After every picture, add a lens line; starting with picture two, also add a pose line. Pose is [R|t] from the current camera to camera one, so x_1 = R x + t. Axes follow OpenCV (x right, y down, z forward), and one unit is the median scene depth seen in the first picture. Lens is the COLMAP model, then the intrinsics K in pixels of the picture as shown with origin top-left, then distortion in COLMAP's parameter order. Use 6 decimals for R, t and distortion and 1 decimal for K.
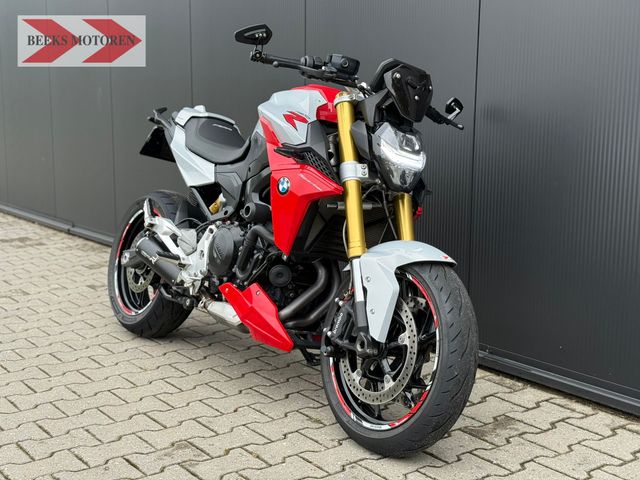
lens RADIAL K [[886.1, 0, 320.0], [0, 886.1, 240.0], [0, 0, 1]] dist [-0.007784, 0.007806]
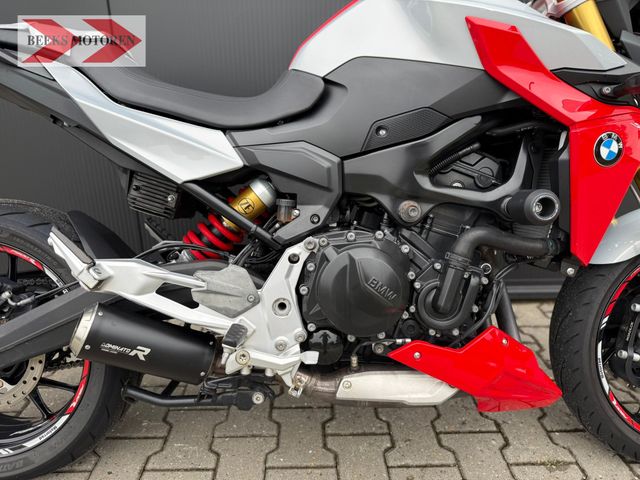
lens RADIAL K [[455.0, 0, 322.9], [0, 455.0, 244.9], [0, 0, 1]] dist [0.020809, -0.067560]
pose [[0.579934, -0.279307, 0.765287, -0.308253], [0.135468, 0.959374, 0.247485, -0.080352], [-0.803321, -0.039854, 0.594211, 0.804650]]
